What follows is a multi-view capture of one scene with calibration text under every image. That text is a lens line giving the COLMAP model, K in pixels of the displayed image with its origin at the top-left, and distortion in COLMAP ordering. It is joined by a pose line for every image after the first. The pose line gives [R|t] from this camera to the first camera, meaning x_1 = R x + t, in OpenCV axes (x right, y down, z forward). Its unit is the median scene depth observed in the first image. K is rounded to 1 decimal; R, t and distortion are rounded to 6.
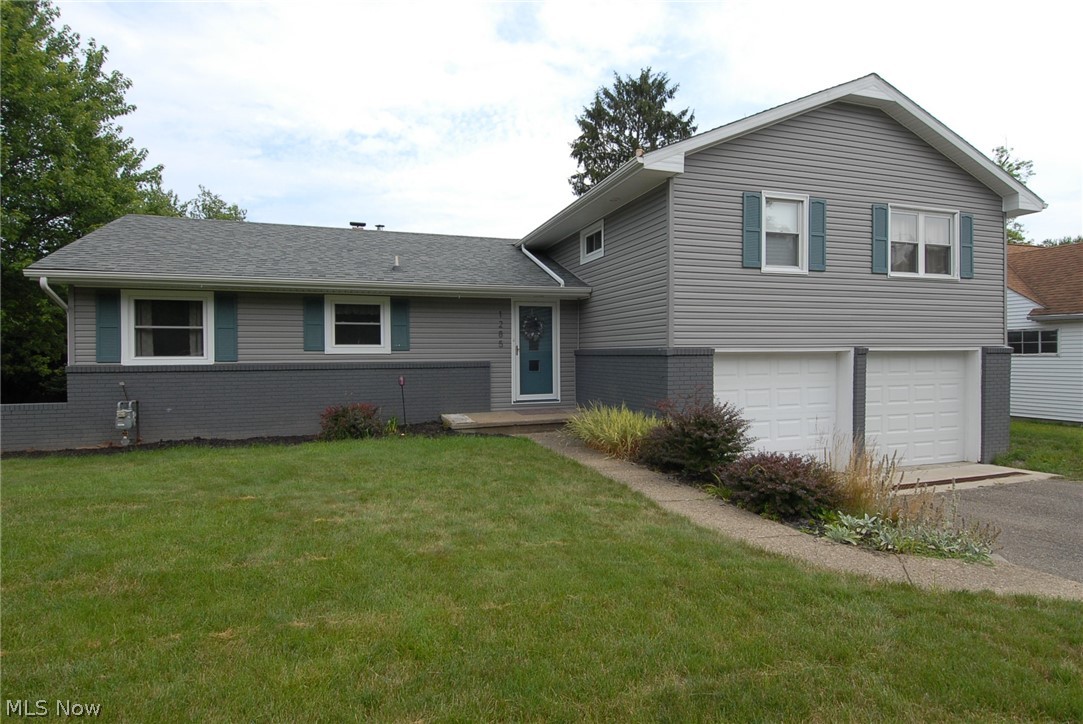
lens RADIAL K [[569.1, 0, 542.6], [0, 569.1, 359.6], [0, 0, 1]] dist [0.042860, -0.044822]
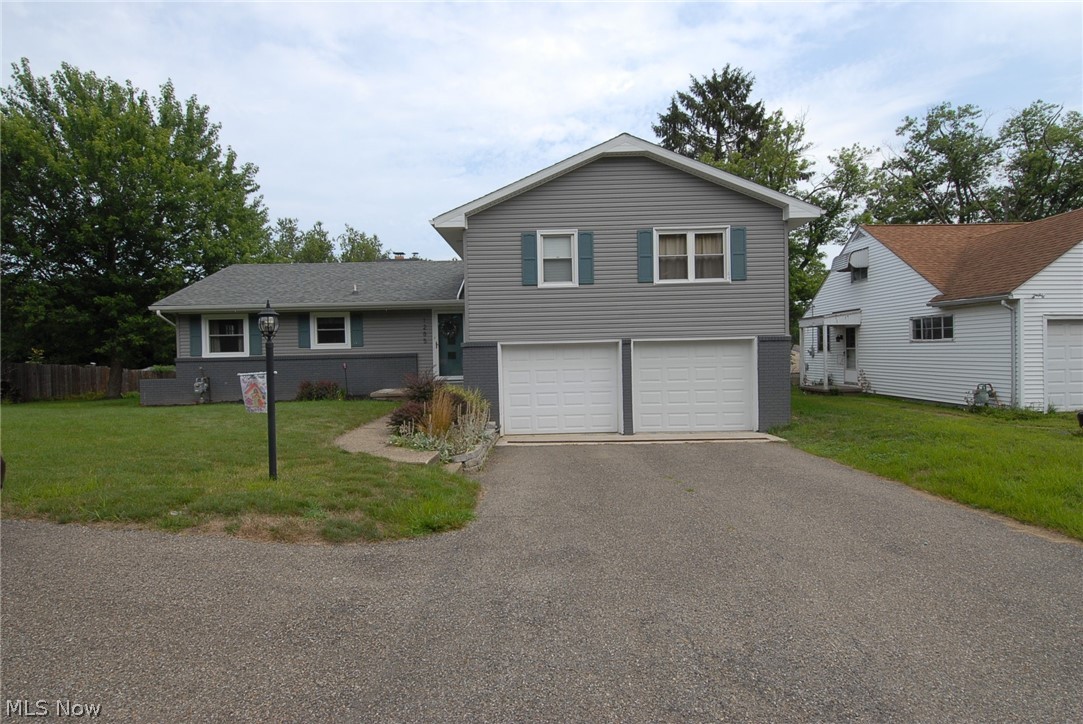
lens RADIAL K [[568.4, 0, 543.4], [0, 568.4, 359.3], [0, 0, 1]] dist [0.040279, -0.042033]
pose [[0.944282, -0.008676, -0.329024, 0.739558], [0.012381, 0.999881, 0.009167, 0.010414], [0.328905, -0.012730, 0.944277, -0.284281]]
